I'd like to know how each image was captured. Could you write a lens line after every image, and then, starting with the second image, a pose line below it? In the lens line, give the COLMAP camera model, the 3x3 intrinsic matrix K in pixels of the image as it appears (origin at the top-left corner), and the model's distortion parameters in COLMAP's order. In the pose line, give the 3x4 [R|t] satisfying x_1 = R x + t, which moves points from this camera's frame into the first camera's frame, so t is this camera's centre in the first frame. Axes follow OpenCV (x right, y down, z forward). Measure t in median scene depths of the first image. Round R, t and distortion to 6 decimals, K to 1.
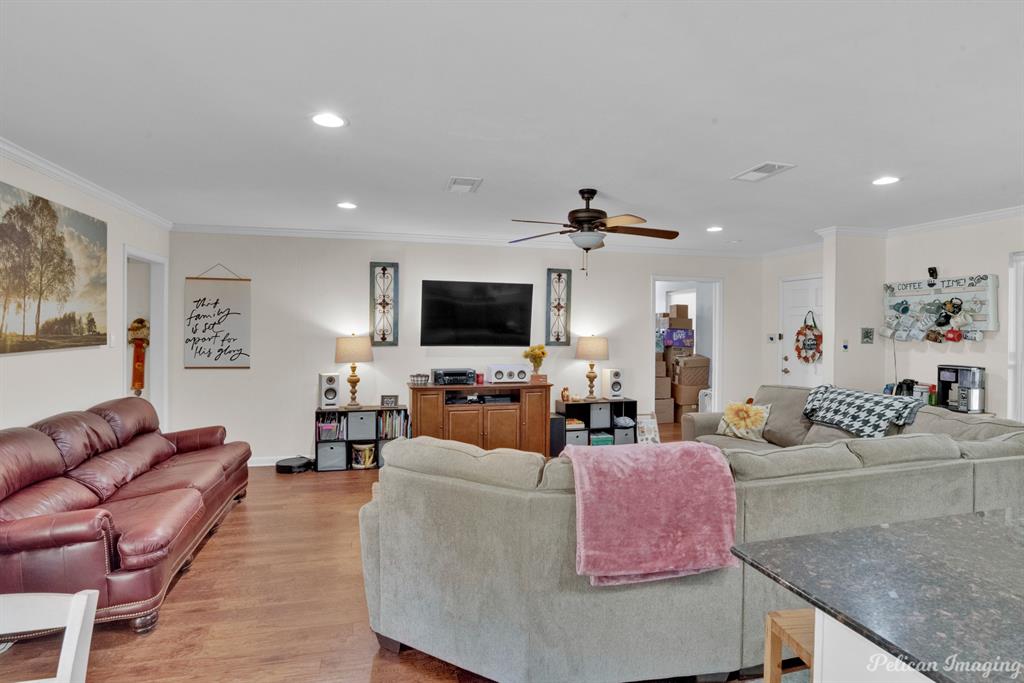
lens RADIAL K [[525.3, 0, 509.9], [0, 525.3, 326.7], [0, 0, 1]] dist [-0.037472, 0.016221]
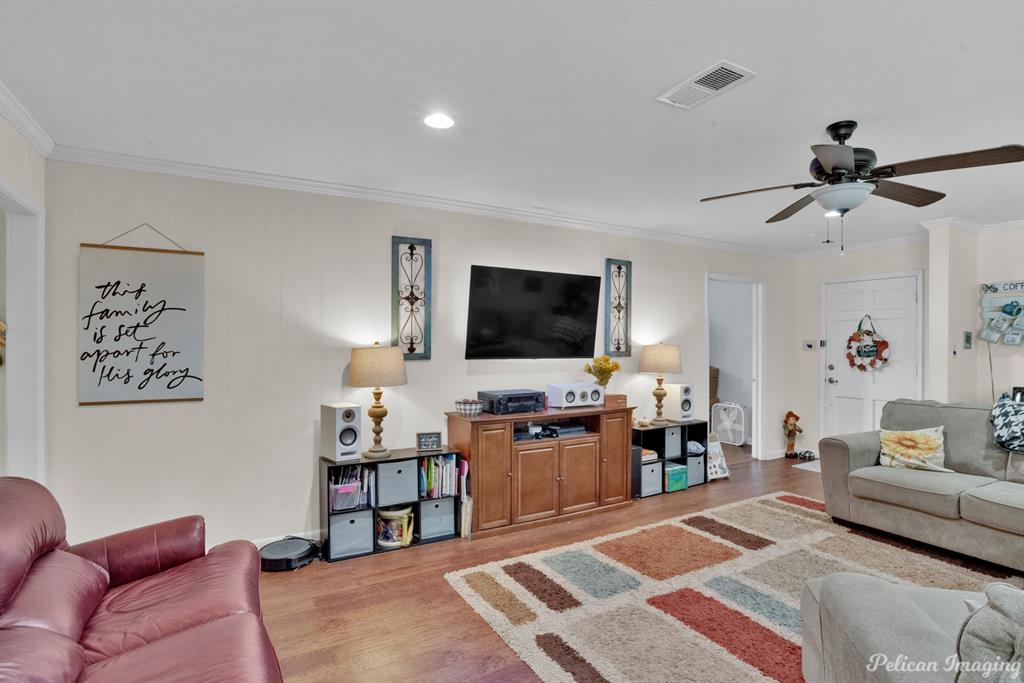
lens RADIAL K [[525.3, 0, 505.4], [0, 525.3, 341.4], [0, 0, 1]] dist [-0.037472, 0.016221]
pose [[0.964298, -0.006560, 0.264738, -0.355585], [0.006110, 0.999978, 0.002525, 0.013373], [-0.264749, -0.000818, 0.964317, 0.365604]]
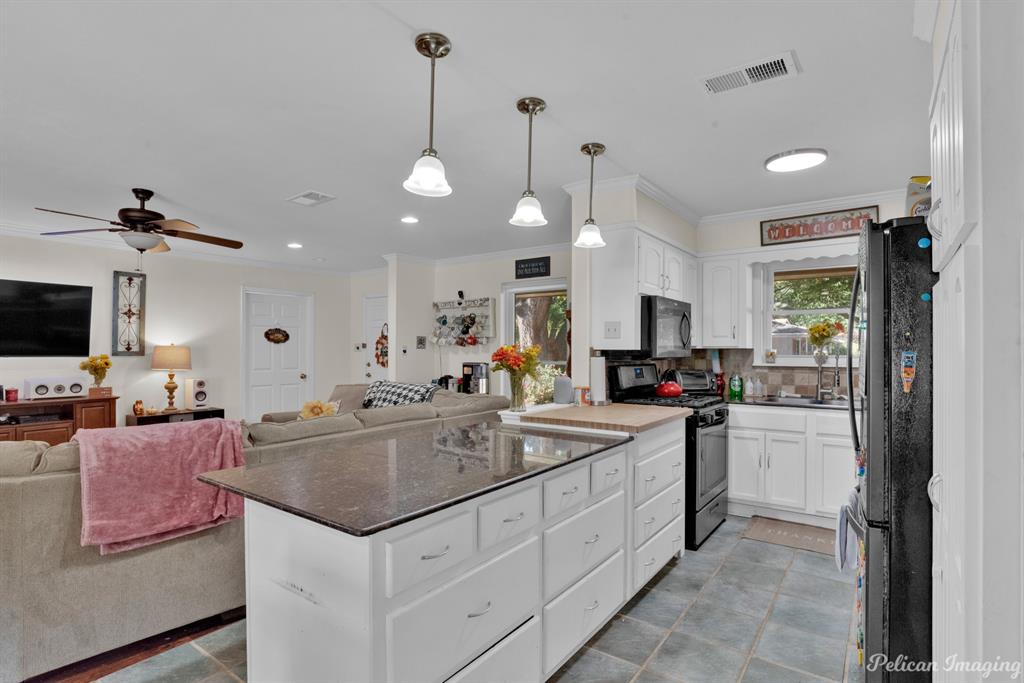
lens RADIAL K [[525.3, 0, 505.3], [0, 525.3, 345.9], [0, 0, 1]] dist [-0.037472, 0.016221]
pose [[0.787494, -0.004803, 0.616304, 0.067049], [0.006259, 0.999980, -0.000203, 0.029578], [-0.616291, 0.004017, 0.787508, -0.147850]]
